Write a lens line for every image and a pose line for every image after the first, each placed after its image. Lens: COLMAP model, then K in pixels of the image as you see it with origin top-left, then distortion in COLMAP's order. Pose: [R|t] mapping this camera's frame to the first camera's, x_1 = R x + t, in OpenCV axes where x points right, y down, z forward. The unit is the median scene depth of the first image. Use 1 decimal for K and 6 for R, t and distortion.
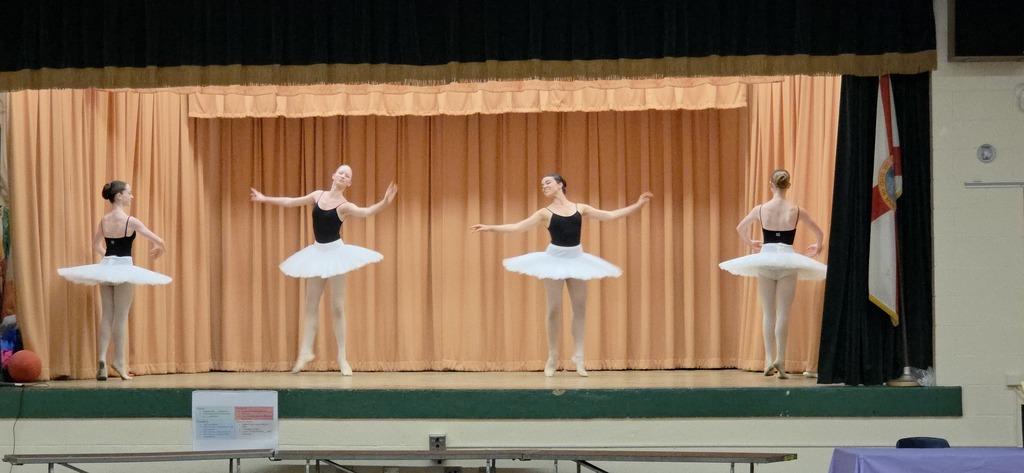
lens RADIAL K [[2053.2, 0, 506.4], [0, 2053.2, 238.4], [0, 0, 1]] dist [-0.425672, 5.359692]
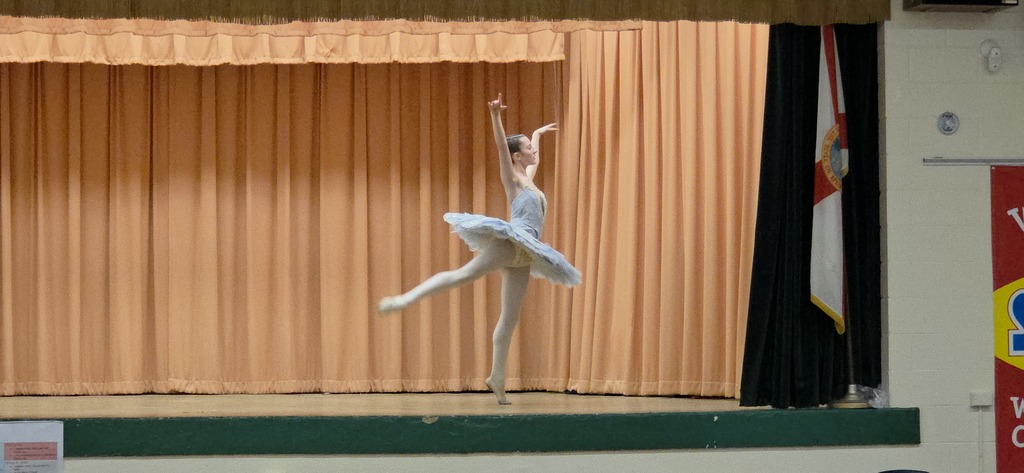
lens RADIAL K [[2582.5, 0, 507.0], [0, 2582.5, 258.0], [0, 0, 1]] dist [-0.954540, 16.023280]
pose [[0.975675, 0.004662, 0.219171, -0.158559], [-0.007034, 0.999925, 0.010043, 0.003277], [-0.219107, -0.011341, 0.975635, 0.037512]]
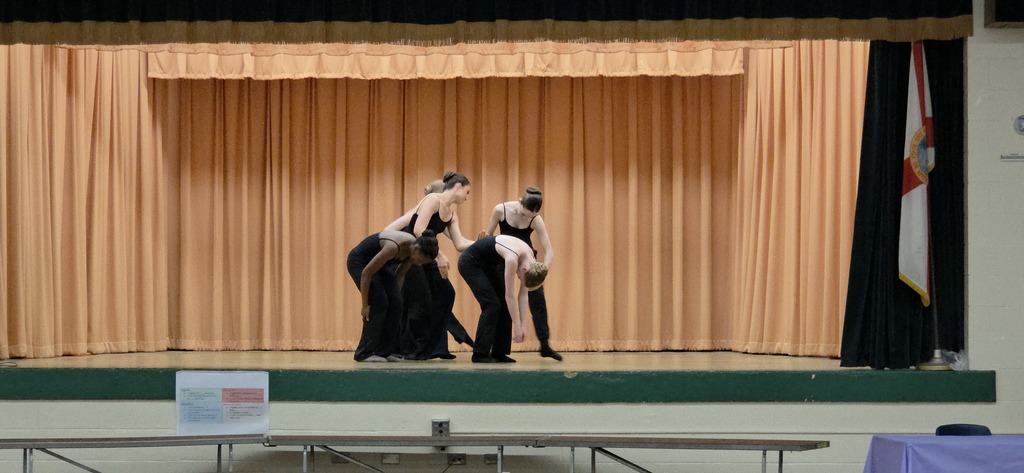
lens RADIAL K [[2151.4, 0, 512.0], [0, 2151.4, 236.5], [0, 0, 1]] dist [-0.456025, 6.063549]
pose [[0.998603, 0.008457, 0.052159, -0.052357], [-0.009045, 0.999898, 0.011045, 0.001232], [-0.052060, -0.011501, 0.998578, 0.019576]]
